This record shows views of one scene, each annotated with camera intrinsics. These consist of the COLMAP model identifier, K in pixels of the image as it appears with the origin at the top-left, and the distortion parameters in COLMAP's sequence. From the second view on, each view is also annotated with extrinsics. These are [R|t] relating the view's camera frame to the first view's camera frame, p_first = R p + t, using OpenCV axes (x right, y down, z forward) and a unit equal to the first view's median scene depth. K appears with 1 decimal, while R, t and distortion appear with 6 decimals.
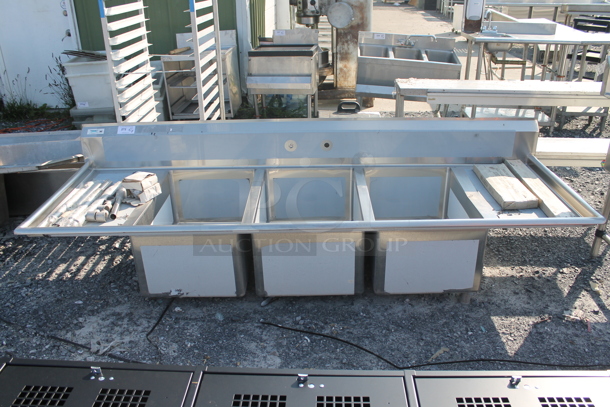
lens RADIAL K [[506.7, 0, 305.3], [0, 506.7, 203.9], [0, 0, 1]] dist [-0.082137, -0.000150]
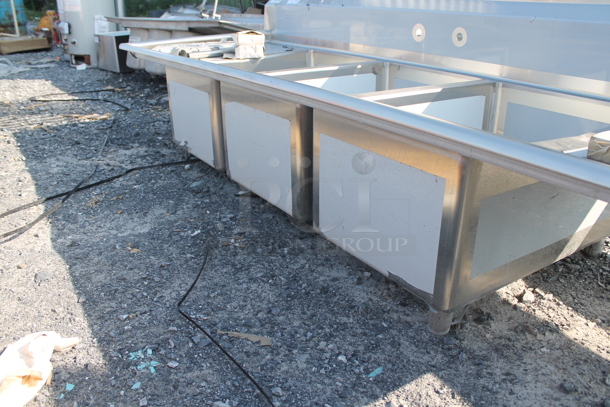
lens RADIAL K [[506.7, 0, 305.4], [0, 506.7, 204.2], [0, 0, 1]] dist [-0.082137, -0.000150]
pose [[0.554997, 0.333279, -0.762171, 0.589448], [-0.344768, 0.925992, 0.153861, 0.062630], [0.757043, 0.177380, 0.628826, 0.623148]]
